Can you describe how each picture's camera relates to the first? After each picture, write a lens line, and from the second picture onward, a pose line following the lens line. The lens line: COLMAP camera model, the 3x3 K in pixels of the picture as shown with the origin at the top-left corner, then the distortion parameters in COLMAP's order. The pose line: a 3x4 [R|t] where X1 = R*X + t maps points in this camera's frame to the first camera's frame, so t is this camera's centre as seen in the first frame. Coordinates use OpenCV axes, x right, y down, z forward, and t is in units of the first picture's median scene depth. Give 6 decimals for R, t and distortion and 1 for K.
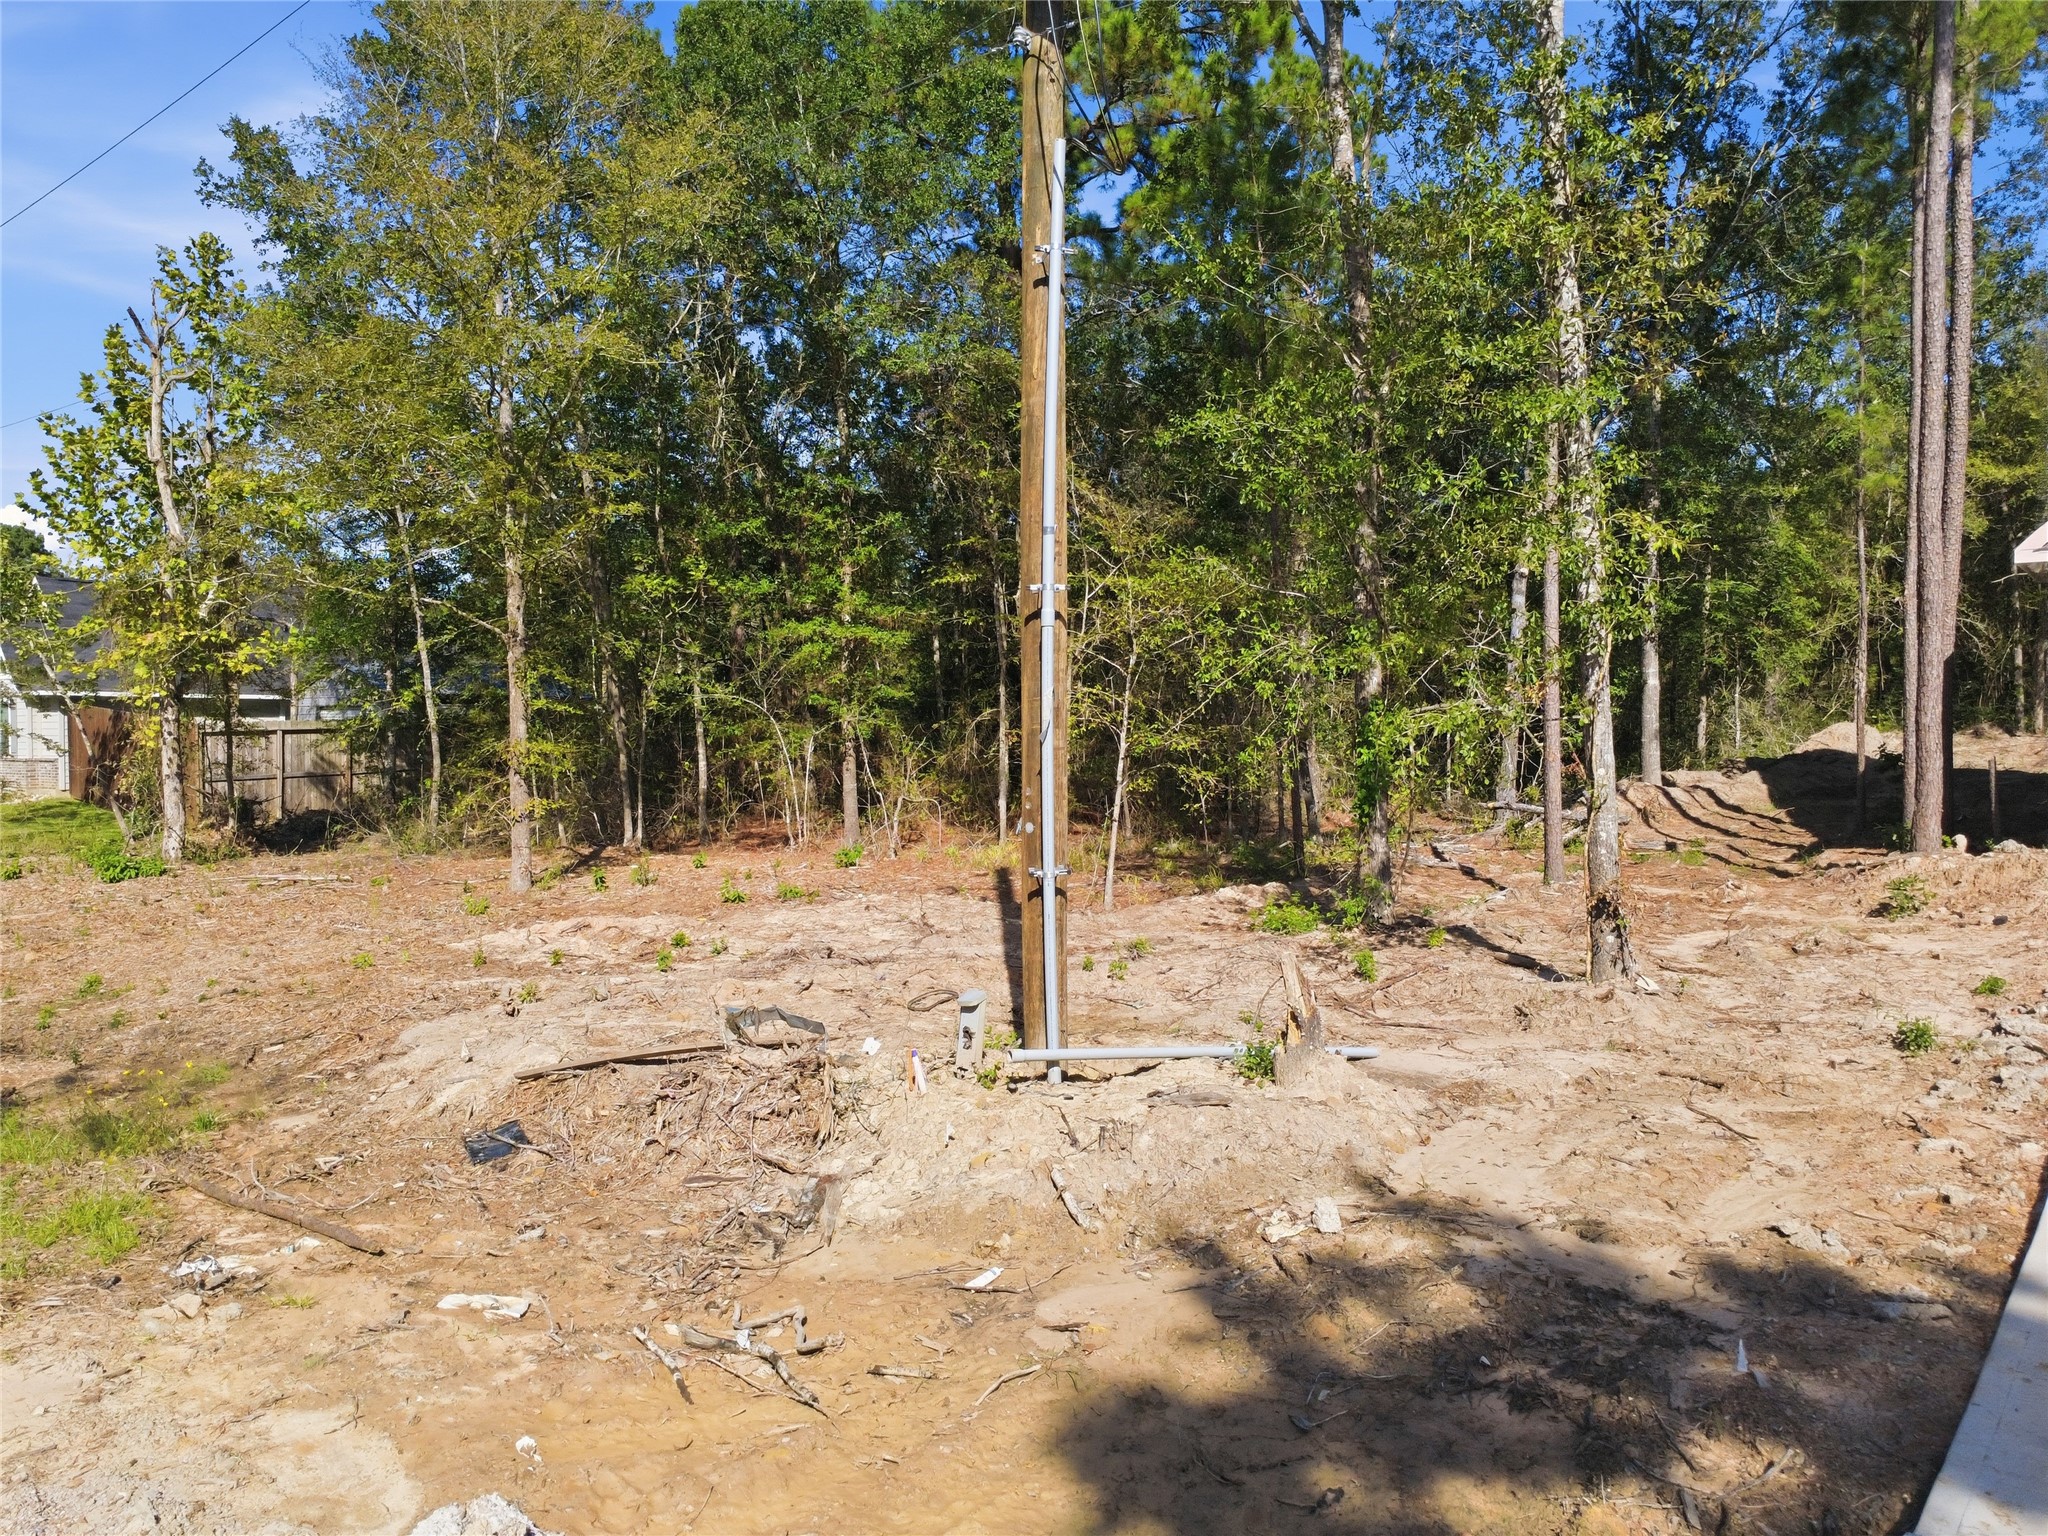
lens RADIAL K [[1474.6, 0, 1024.0], [0, 1474.6, 768.0], [0, 0, 1]] dist [-0.001232, 0.006703]
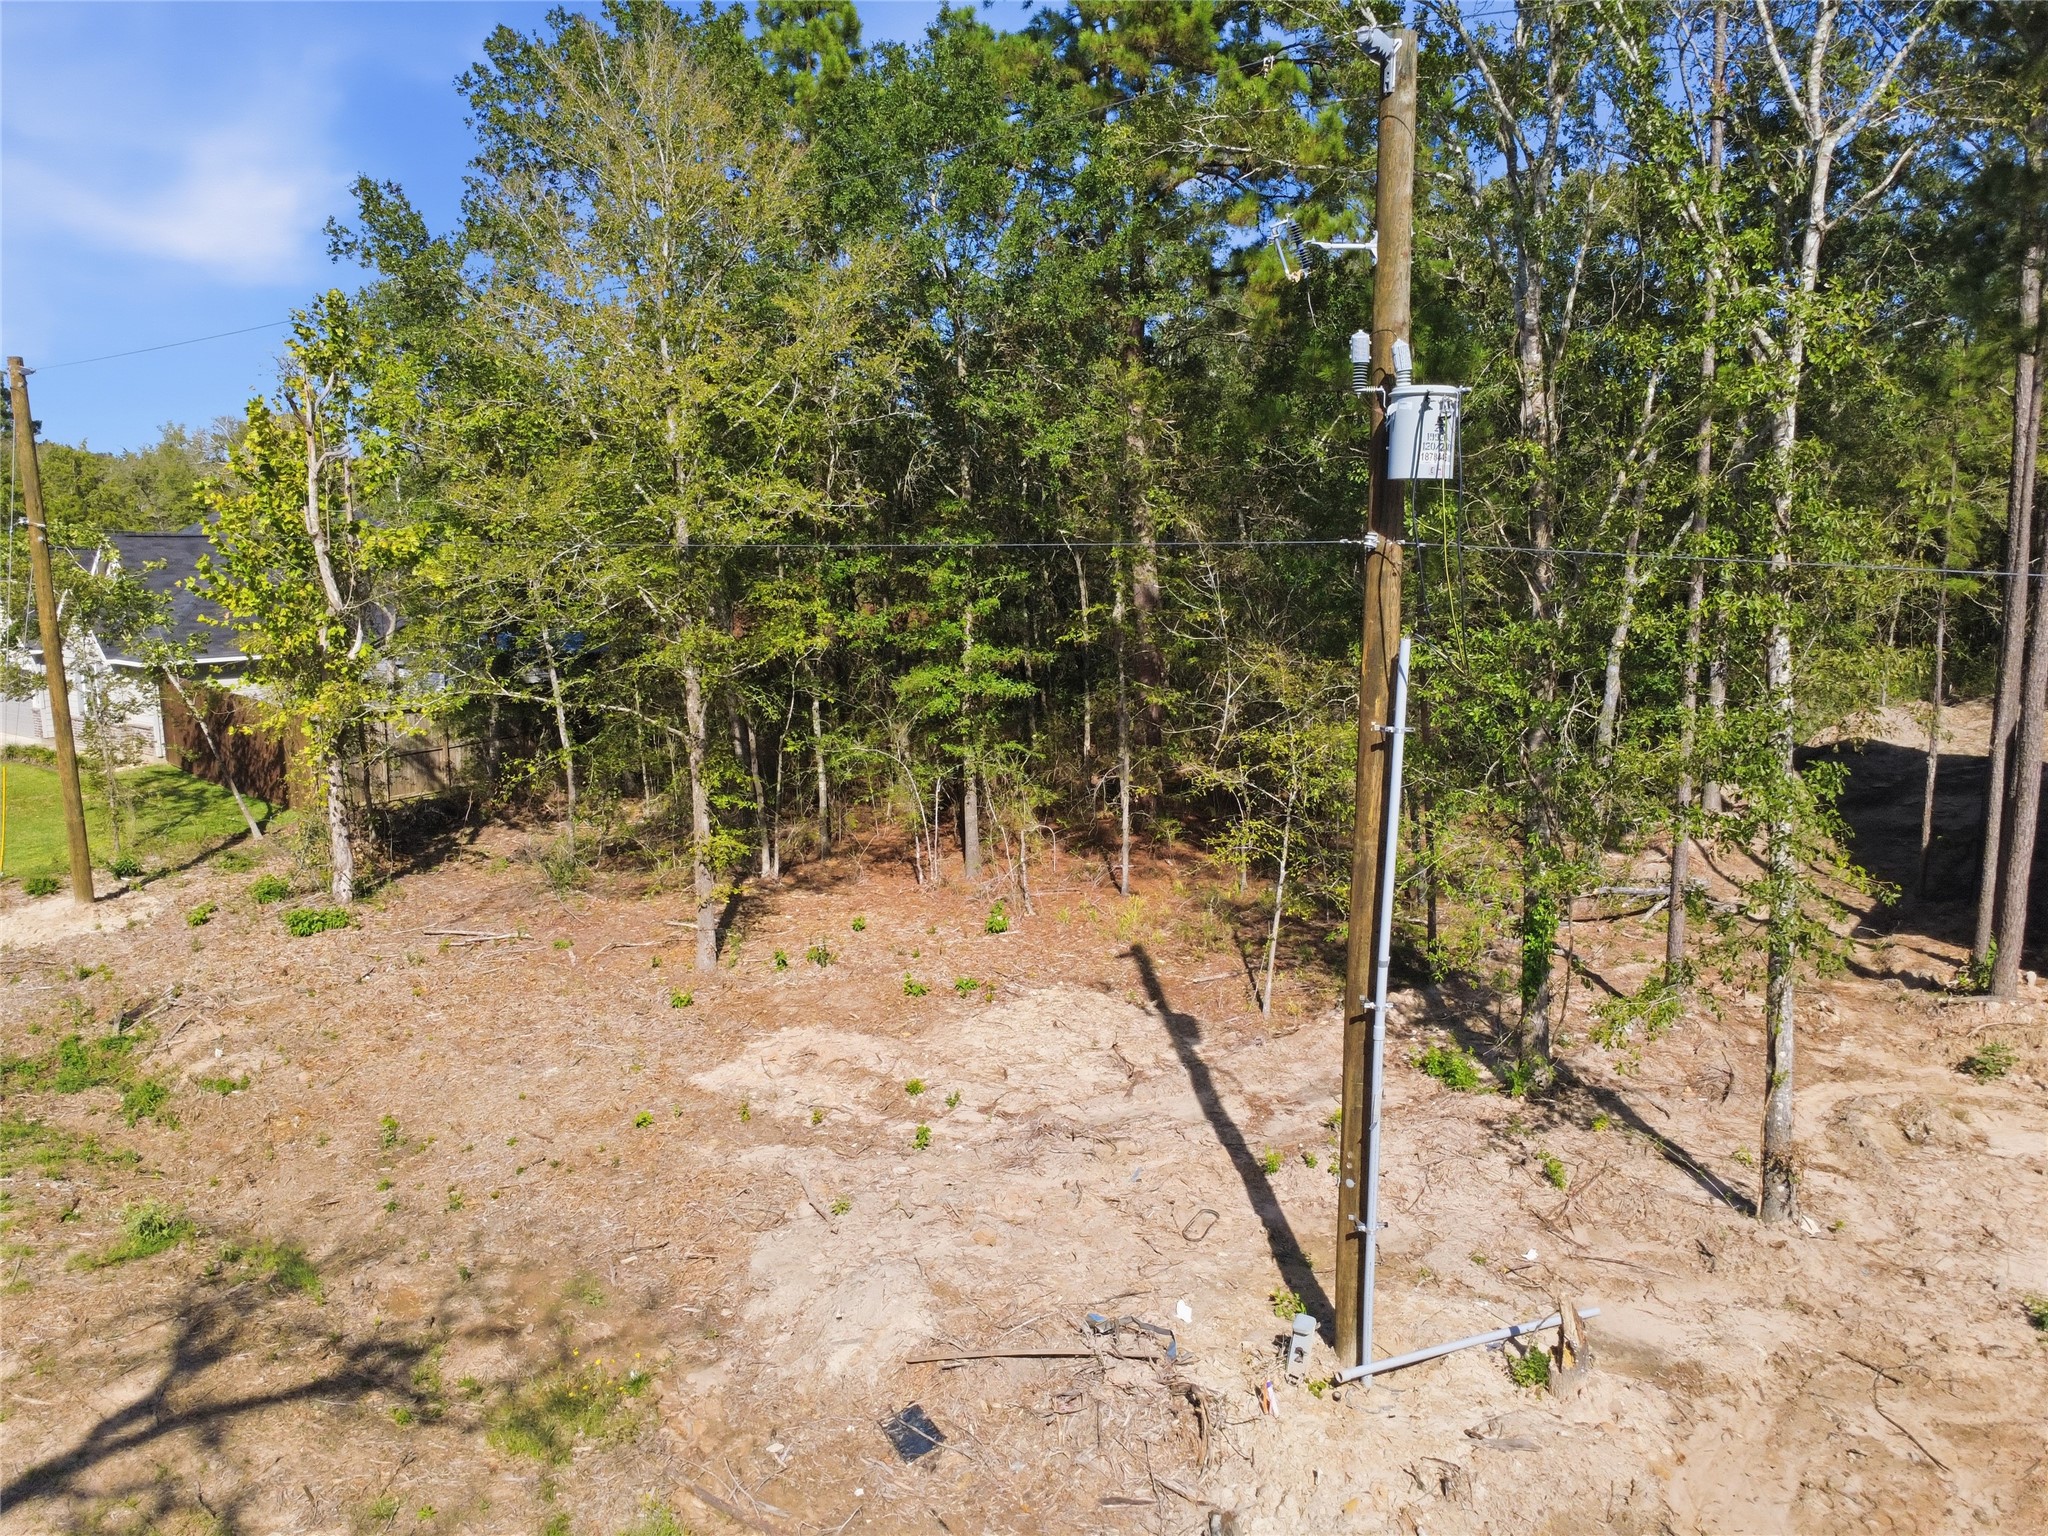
lens RADIAL K [[1474.6, 0, 1024.0], [0, 1474.6, 768.0], [0, 0, 1]] dist [-0.001232, 0.006703]
pose [[0.999734, -0.004283, 0.022658, -0.132158], [0.001284, 0.991416, 0.130741, -0.208528], [-0.023023, -0.130678, 0.991158, -0.068755]]
